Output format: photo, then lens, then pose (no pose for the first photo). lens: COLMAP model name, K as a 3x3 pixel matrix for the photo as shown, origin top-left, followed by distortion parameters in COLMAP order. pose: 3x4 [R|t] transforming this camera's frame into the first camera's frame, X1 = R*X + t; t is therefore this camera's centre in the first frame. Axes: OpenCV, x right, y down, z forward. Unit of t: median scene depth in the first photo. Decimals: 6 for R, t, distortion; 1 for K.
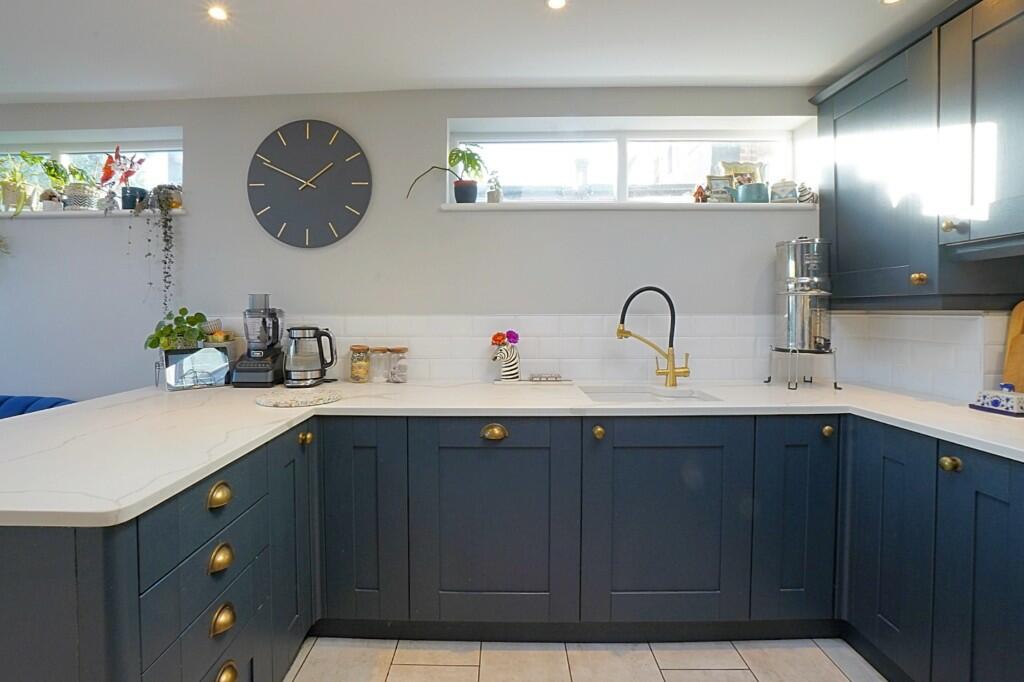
lens RADIAL K [[491.1, 0, 476.4], [0, 491.1, 317.5], [0, 0, 1]] dist [-0.040943, 0.003047]
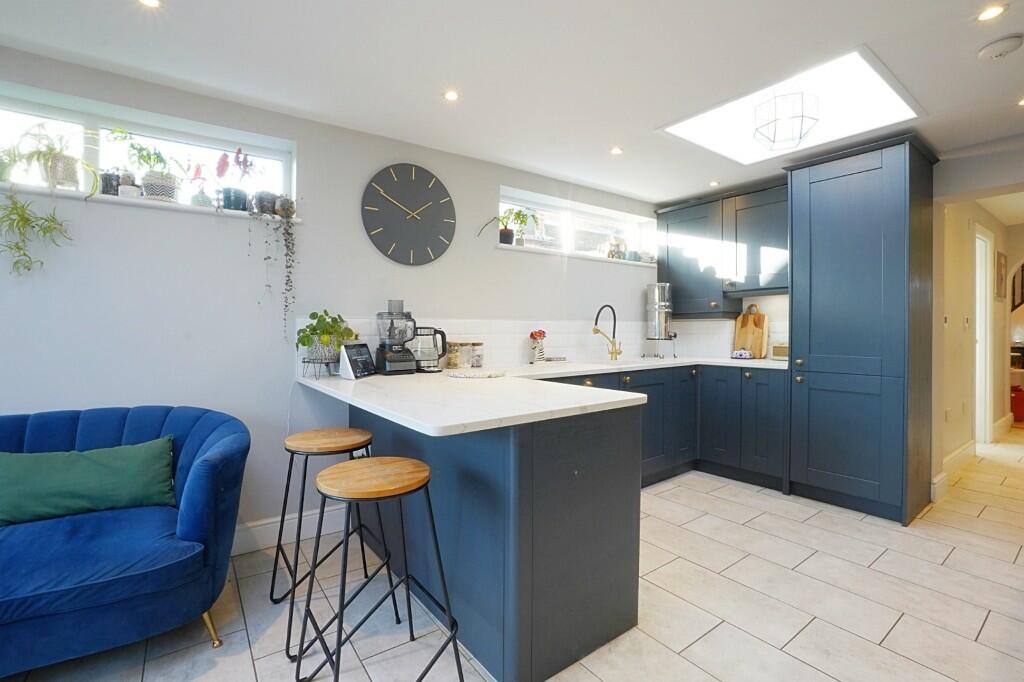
lens RADIAL K [[454.0, 0, 506.7], [0, 454.0, 337.1], [0, 0, 1]] dist [-0.053831, 0.015309]
pose [[0.794337, -0.010296, 0.607390, -0.887921], [0.008163, 0.999947, 0.006275, 0.040138], [-0.607422, -0.000027, 0.794379, -0.086077]]
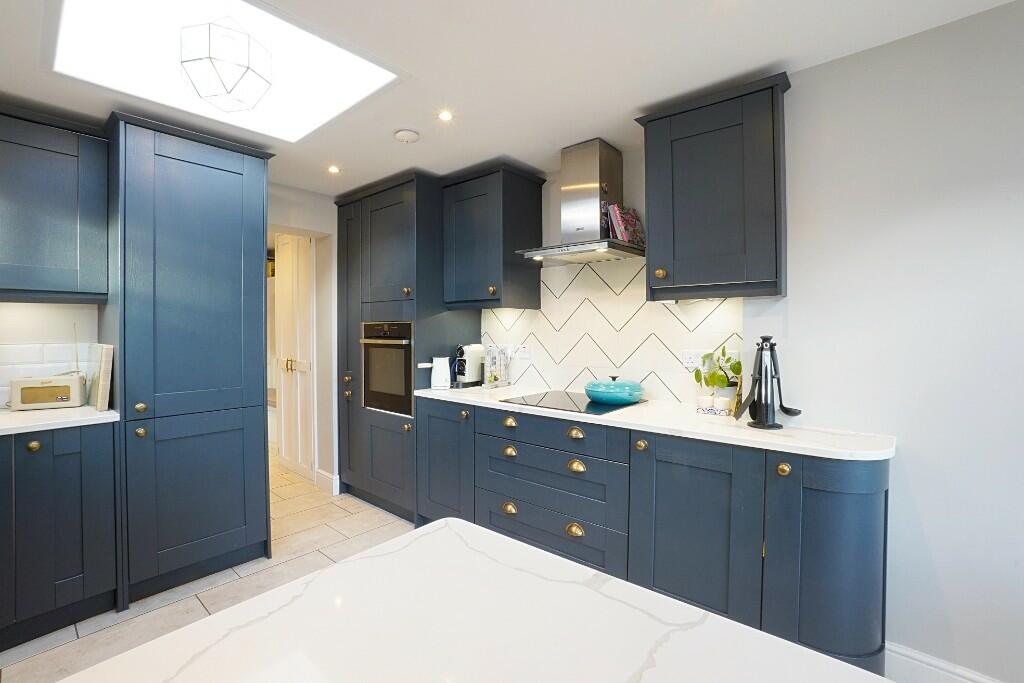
lens RADIAL K [[454.0, 0, 508.7], [0, 454.0, 335.2], [0, 0, 1]] dist [-0.053831, 0.015309]
pose [[-0.777434, -0.005693, 0.628938, -0.550367], [0.011400, 0.999667, 0.023141, -0.027744], [-0.628861, 0.025161, -0.777111, 0.642290]]
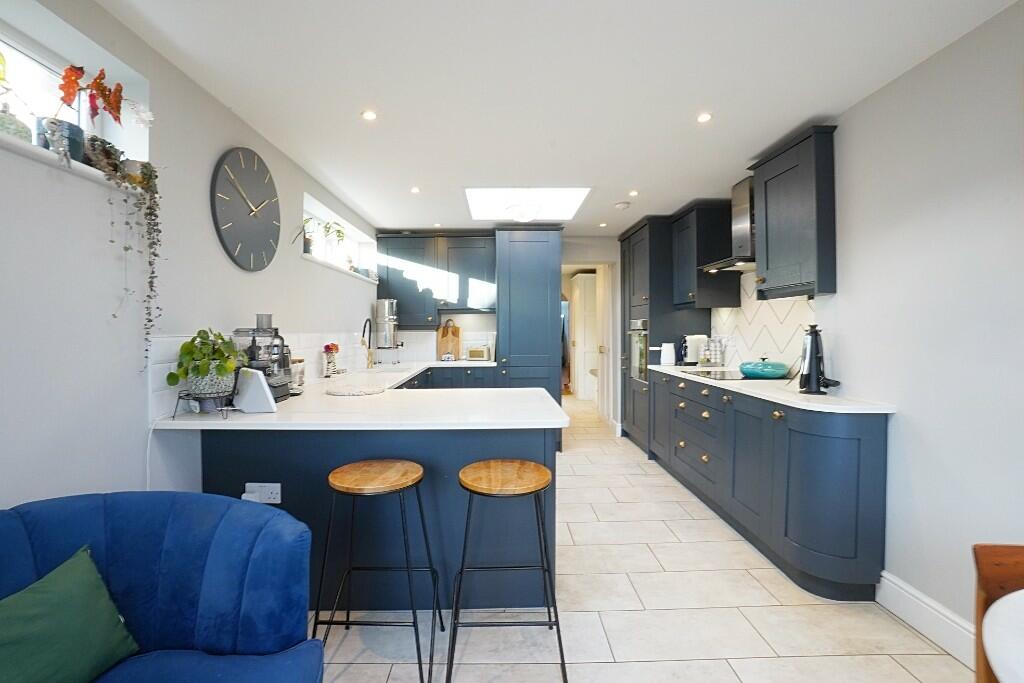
lens RADIAL K [[454.0, 0, 504.6], [0, 454.0, 331.5], [0, 0, 1]] dist [-0.053831, 0.015309]
pose [[-0.044304, -0.000382, 0.999018, -1.378400], [0.018934, 0.999820, 0.001222, -0.001312], [-0.998839, 0.018970, -0.044289, 0.507028]]
